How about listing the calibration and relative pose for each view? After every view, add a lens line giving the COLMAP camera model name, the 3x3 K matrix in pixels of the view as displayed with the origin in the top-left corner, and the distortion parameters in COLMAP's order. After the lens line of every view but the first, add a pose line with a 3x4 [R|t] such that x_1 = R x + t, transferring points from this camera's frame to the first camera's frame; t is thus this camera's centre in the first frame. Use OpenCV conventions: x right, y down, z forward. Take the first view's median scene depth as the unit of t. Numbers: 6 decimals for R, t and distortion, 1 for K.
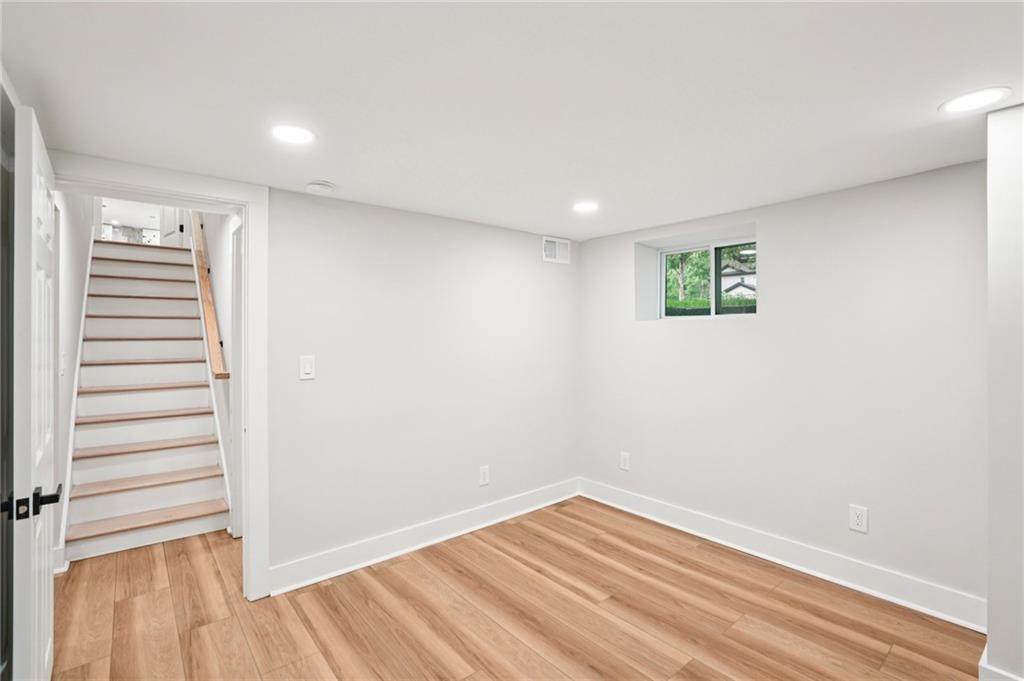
lens RADIAL K [[475.9, 0, 508.0], [0, 475.9, 334.9], [0, 0, 1]] dist [-0.000331, 0.000036]
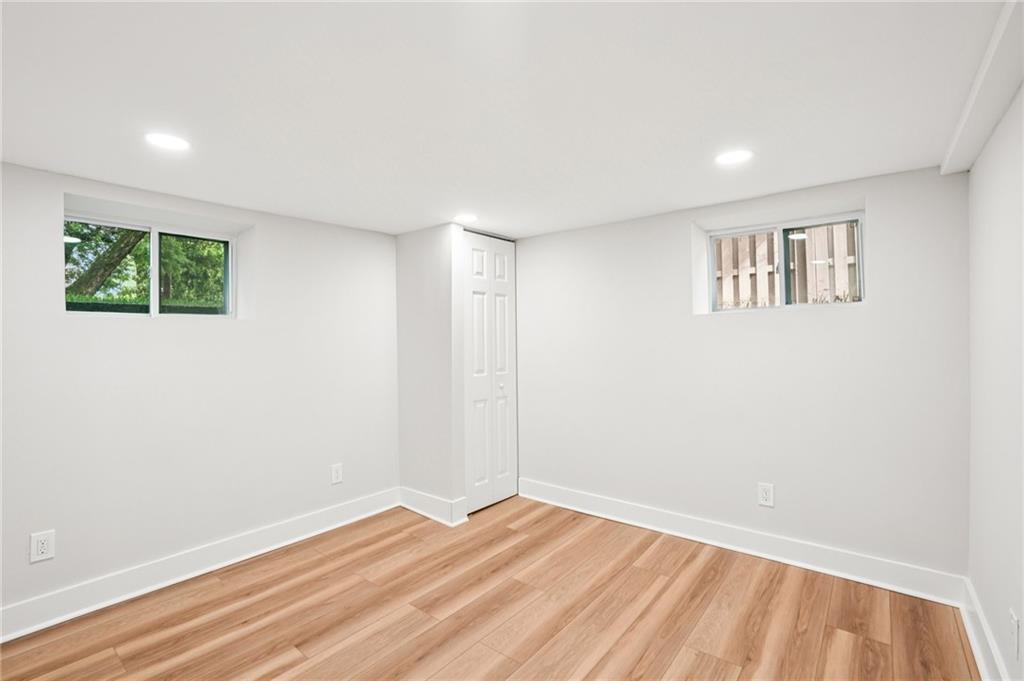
lens RADIAL K [[475.9, 0, 508.0], [0, 475.9, 334.9], [0, 0, 1]] dist [-0.000331, 0.000036]
pose [[-0.199691, 0.007218, 0.979832, -0.612536], [-0.001286, 0.999970, -0.007629, 0.000171], [-0.979858, -0.002784, -0.199676, 0.708015]]
